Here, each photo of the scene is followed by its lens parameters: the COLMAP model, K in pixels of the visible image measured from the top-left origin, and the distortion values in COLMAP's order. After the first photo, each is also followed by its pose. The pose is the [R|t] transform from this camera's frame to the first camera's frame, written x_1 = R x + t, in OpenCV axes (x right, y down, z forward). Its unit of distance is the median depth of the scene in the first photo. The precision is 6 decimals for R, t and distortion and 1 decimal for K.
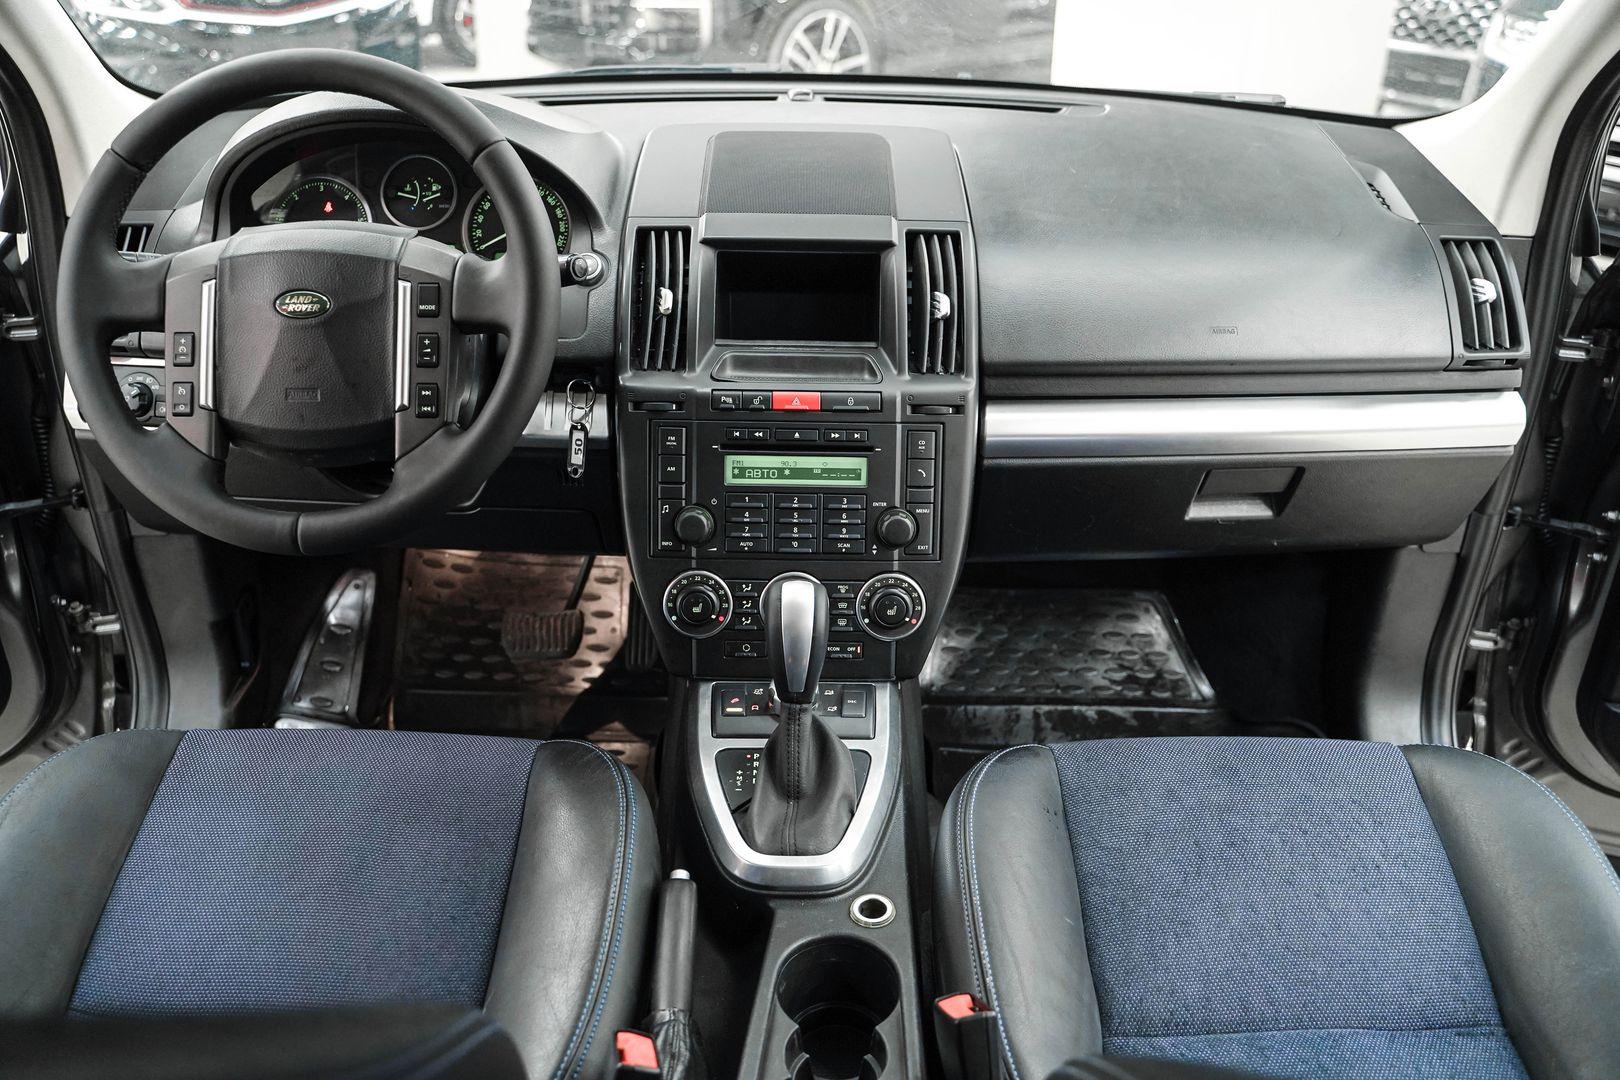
lens RADIAL K [[1310.2, 0, 798.5], [0, 1310.2, 543.5], [0, 0, 1]] dist [-0.117971, 0.090998]
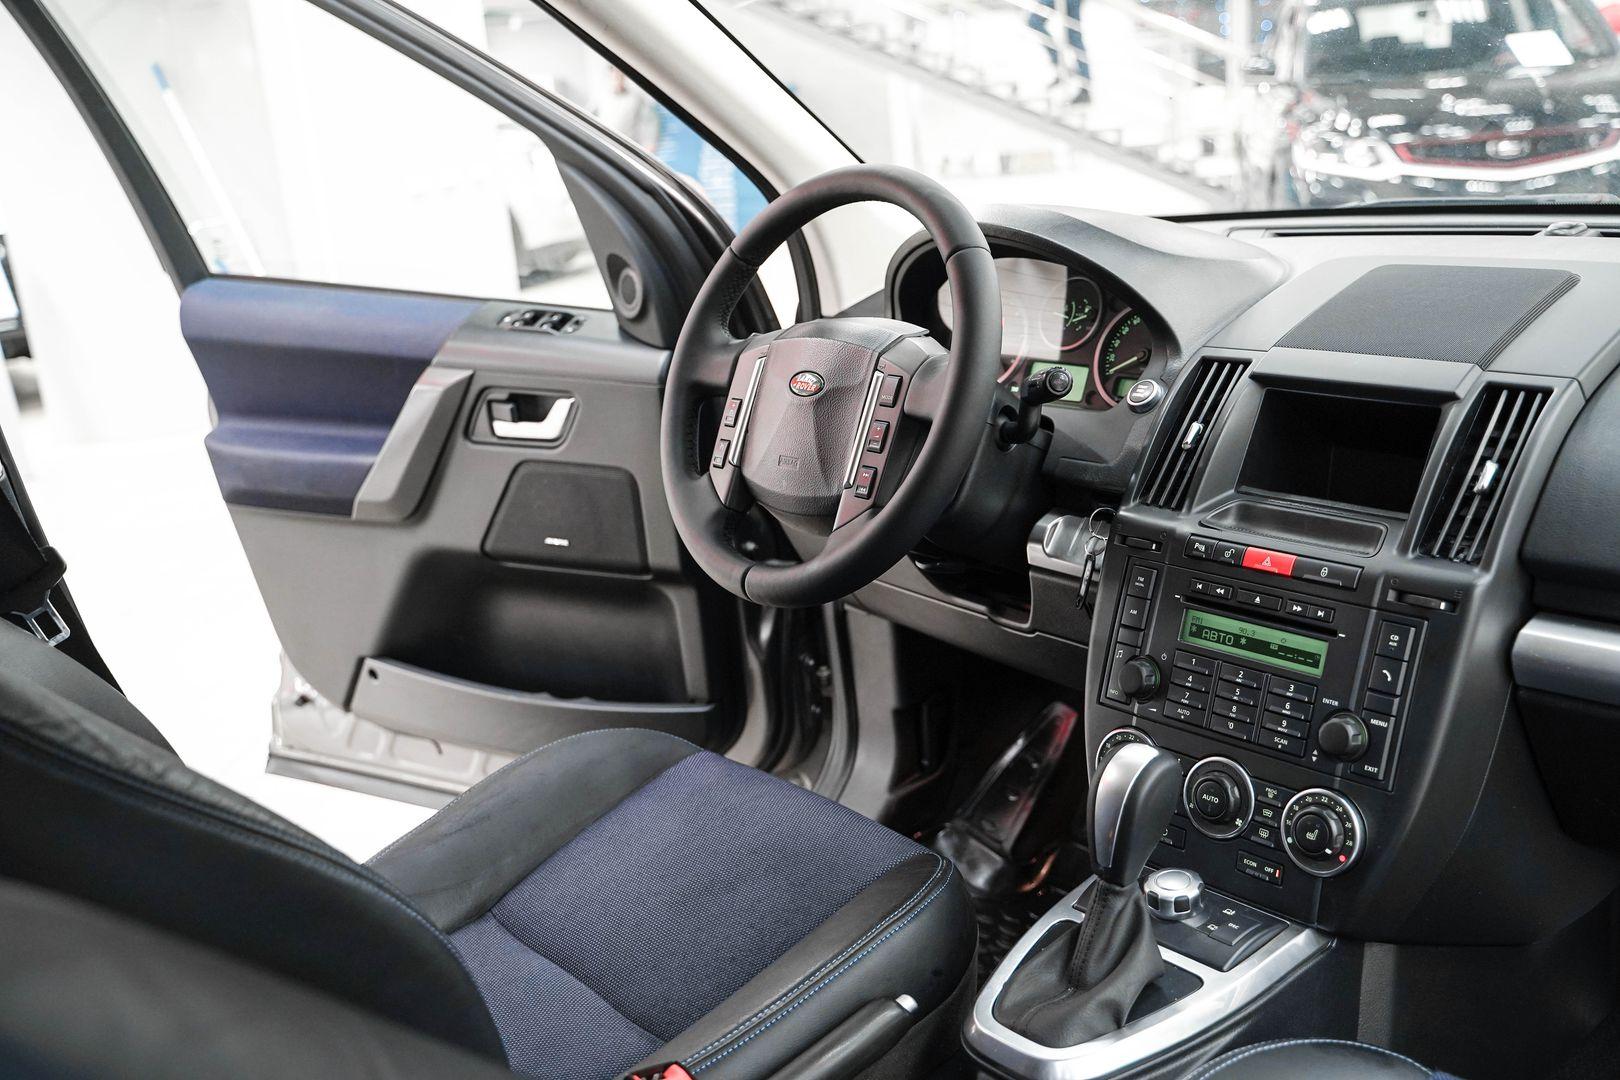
lens RADIAL K [[1550.7, 0, 809.3], [0, 1550.7, 540.2], [0, 0, 1]] dist [-0.030395, 0.000000]
pose [[0.648560, 0.149512, -0.746335, 0.545982], [-0.269282, 0.962178, -0.041253, 0.000062], [0.711939, 0.227729, 0.664290, 0.113364]]
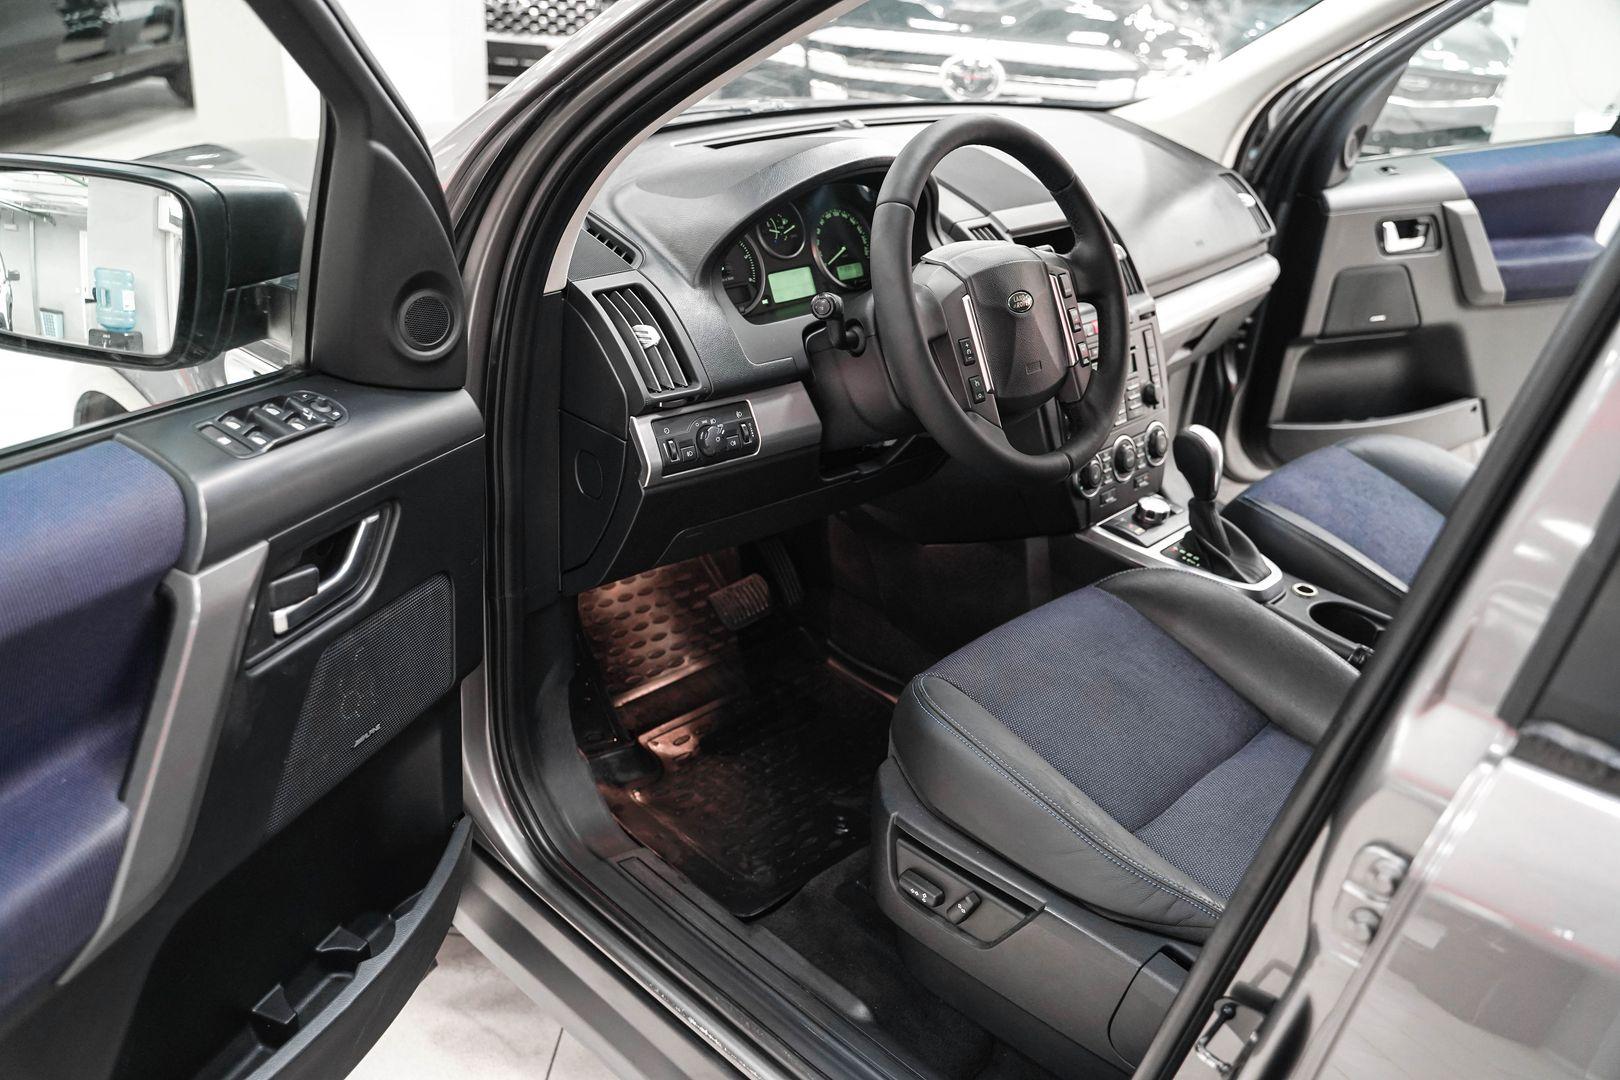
lens RADIAL K [[1310.2, 0, 806.1], [0, 1310.2, 528.2], [0, 0, 1]] dist [-0.117971, 0.090998]
pose [[0.693880, -0.286929, 0.660456, -1.278342], [0.287856, 0.951239, 0.110834, -0.148928], [-0.660053, 0.113211, 0.742639, 0.136089]]
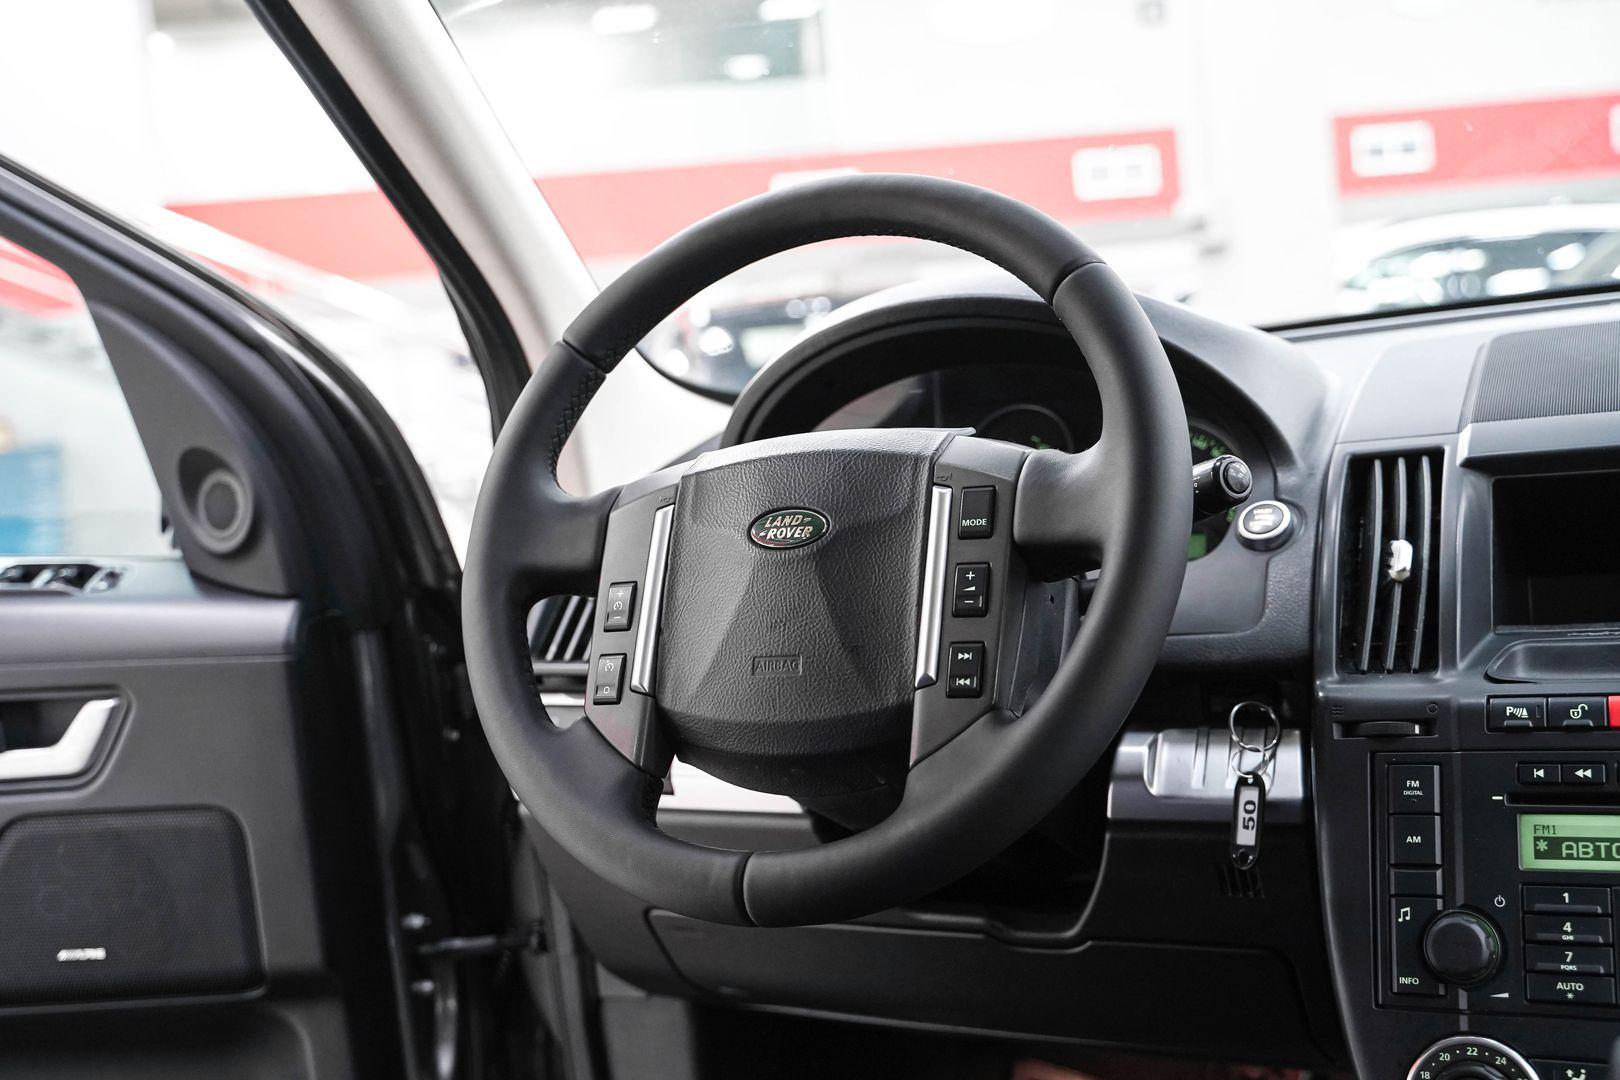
lens RADIAL K [[1789.1, 0, 793.4], [0, 1789.1, 546.2], [0, 0, 1]] dist [-0.009011, 0.000000]
pose [[0.891765, -0.069669, -0.447104, 0.013725], [-0.099392, 0.933788, -0.343746, 0.109827], [0.441449, 0.350979, 0.825794, 0.223685]]
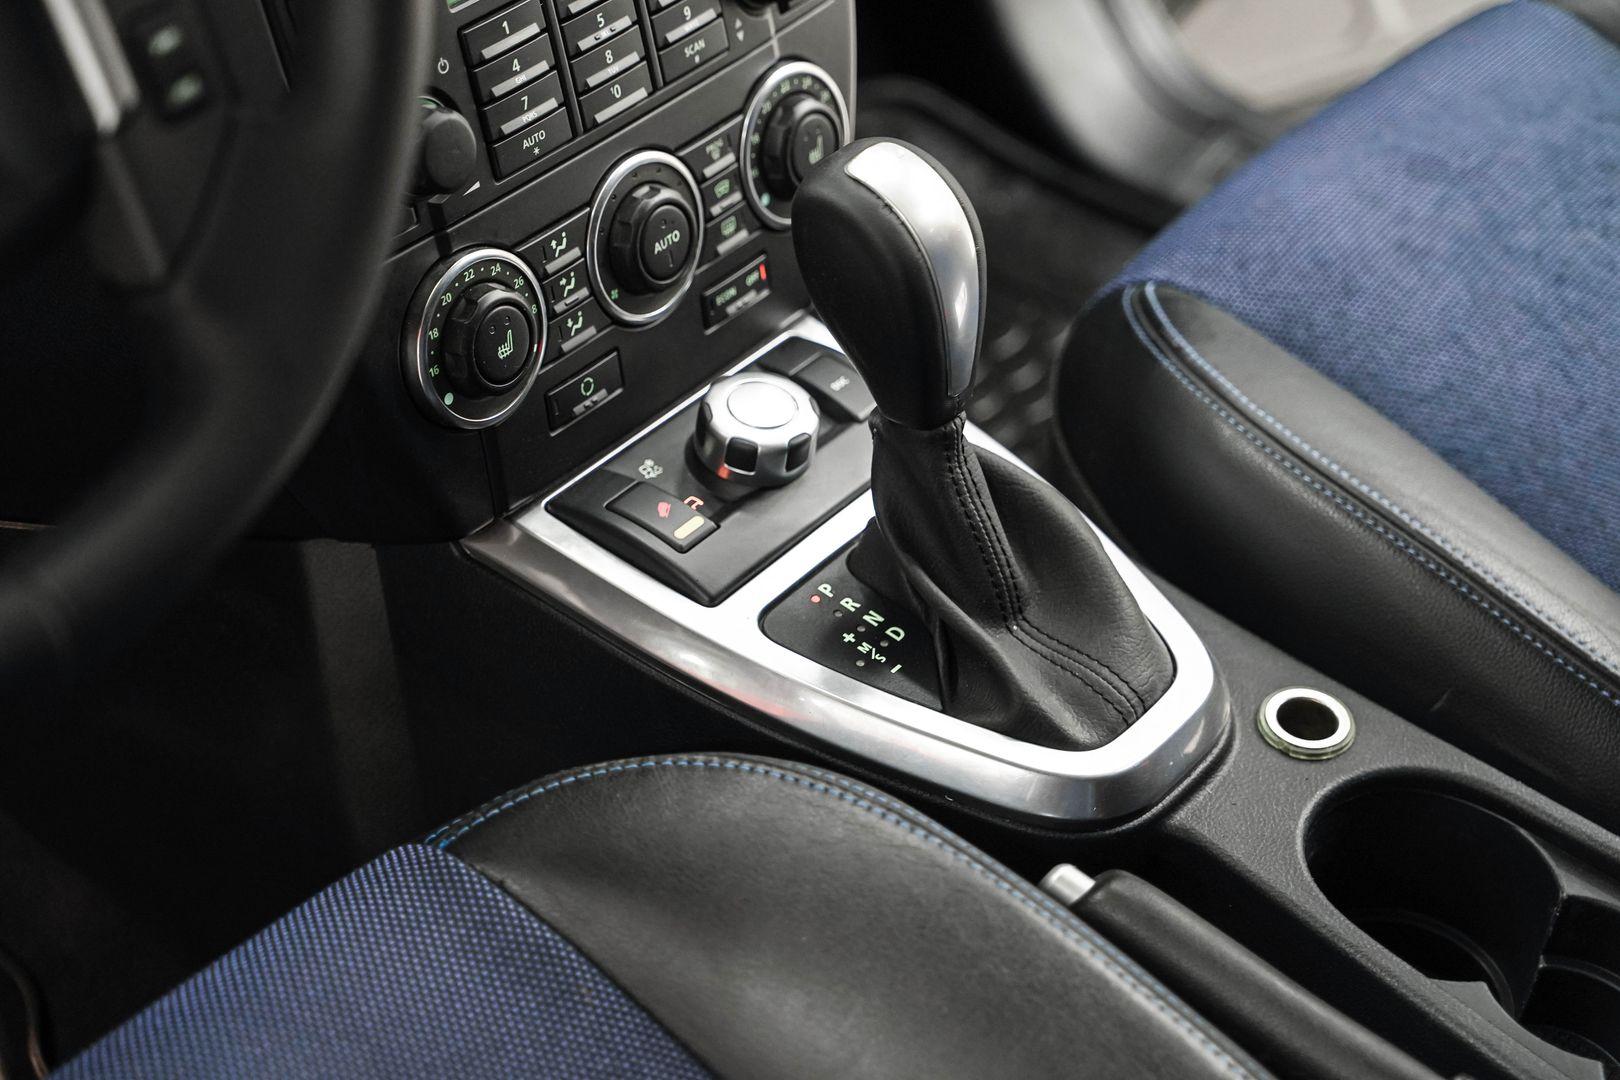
lens RADIAL K [[3103.8, 0, 811.5], [0, 3103.8, 540.0], [0, 0, 1]] dist [0.233329, 0.000000]
pose [[0.614938, -0.476175, 0.628577, -0.619241], [0.306527, 0.878758, 0.365822, -0.205699], [-0.726562, -0.032282, 0.686342, 0.305451]]
